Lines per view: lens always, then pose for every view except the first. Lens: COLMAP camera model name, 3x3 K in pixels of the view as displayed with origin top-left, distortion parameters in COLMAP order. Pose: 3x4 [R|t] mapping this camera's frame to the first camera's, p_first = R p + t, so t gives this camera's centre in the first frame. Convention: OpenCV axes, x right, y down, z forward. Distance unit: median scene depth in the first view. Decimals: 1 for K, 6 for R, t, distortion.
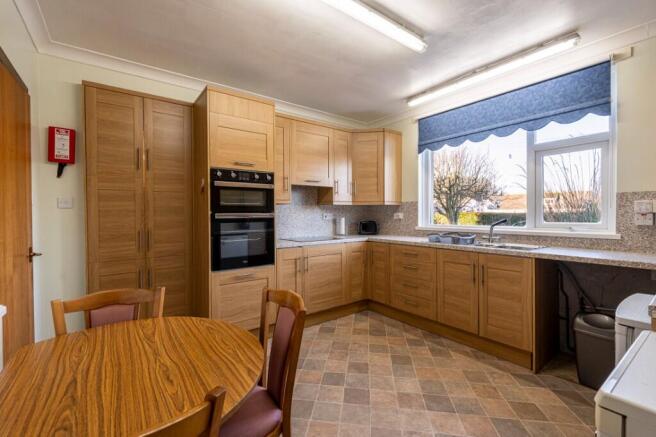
lens RADIAL K [[288.7, 0, 324.7], [0, 288.7, 215.1], [0, 0, 1]] dist [-0.001335, 0.000231]
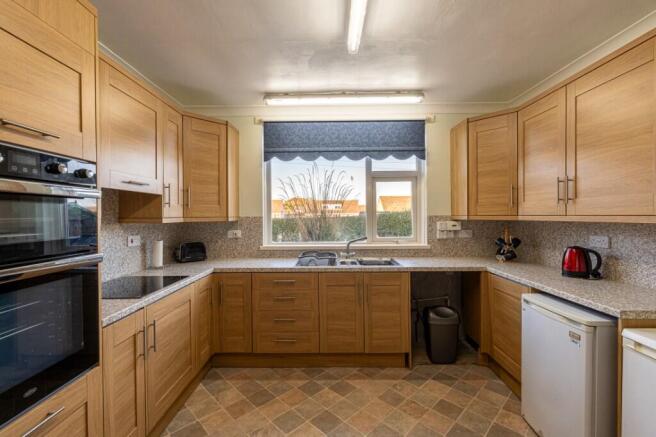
lens RADIAL K [[288.7, 0, 324.7], [0, 288.7, 215.1], [0, 0, 1]] dist [-0.001335, 0.000231]
pose [[0.600350, -0.001352, 0.799736, -0.311528], [0.006514, 0.999974, -0.003199, -0.059317], [-0.799711, 0.007130, 0.600343, 0.418124]]
